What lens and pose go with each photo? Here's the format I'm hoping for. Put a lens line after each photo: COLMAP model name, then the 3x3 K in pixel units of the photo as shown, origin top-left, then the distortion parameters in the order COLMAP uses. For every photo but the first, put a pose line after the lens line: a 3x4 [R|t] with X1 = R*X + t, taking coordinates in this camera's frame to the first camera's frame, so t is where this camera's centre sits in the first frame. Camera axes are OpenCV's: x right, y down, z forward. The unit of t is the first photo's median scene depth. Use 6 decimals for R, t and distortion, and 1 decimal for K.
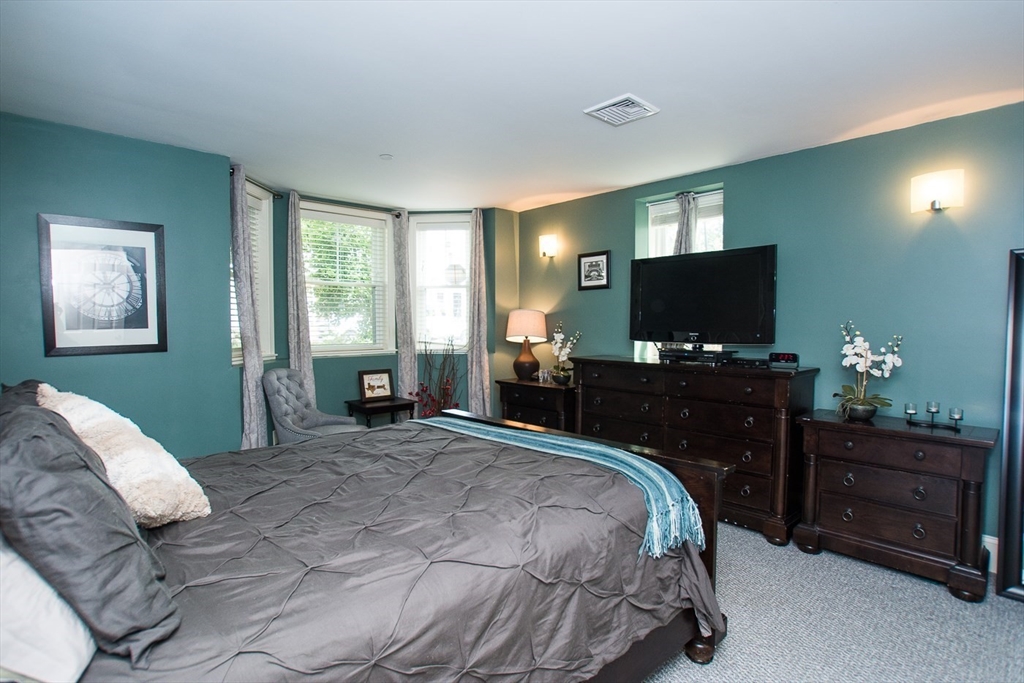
lens RADIAL K [[538.8, 0, 509.9], [0, 538.8, 338.9], [0, 0, 1]] dist [0.000738, 0.000733]
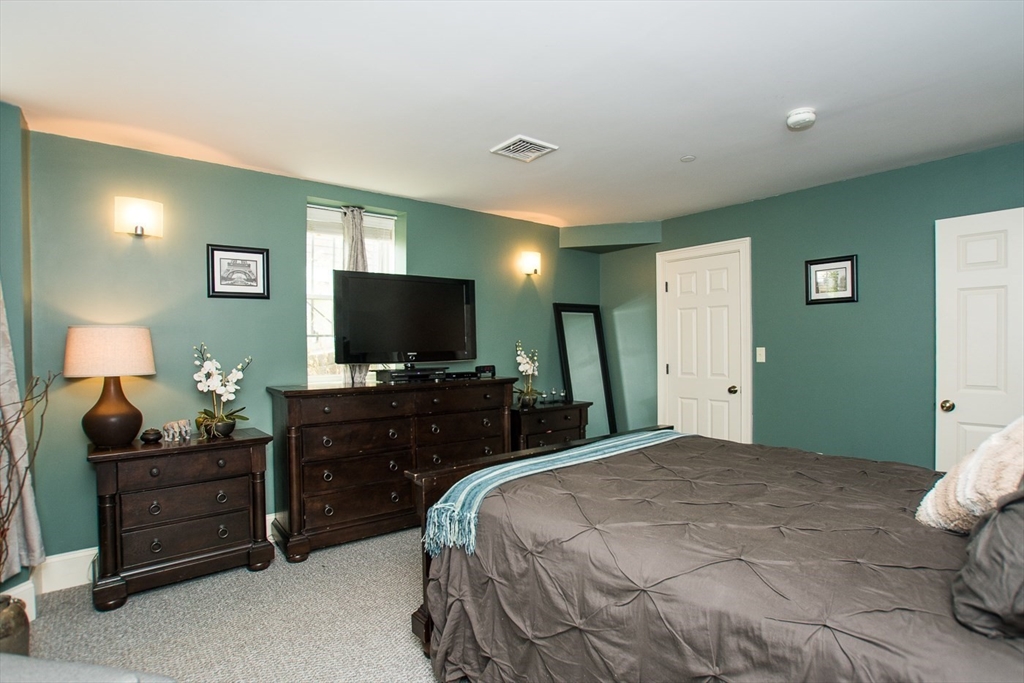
lens RADIAL K [[533.3, 0, 513.8], [0, 533.3, 345.2], [0, 0, 1]] dist [0.000762, 0.000620]
pose [[0.071191, -0.009820, 0.997414, -0.586890], [0.036164, 0.999320, 0.007257, -0.022635], [-0.996807, 0.035554, 0.071498, 0.645255]]
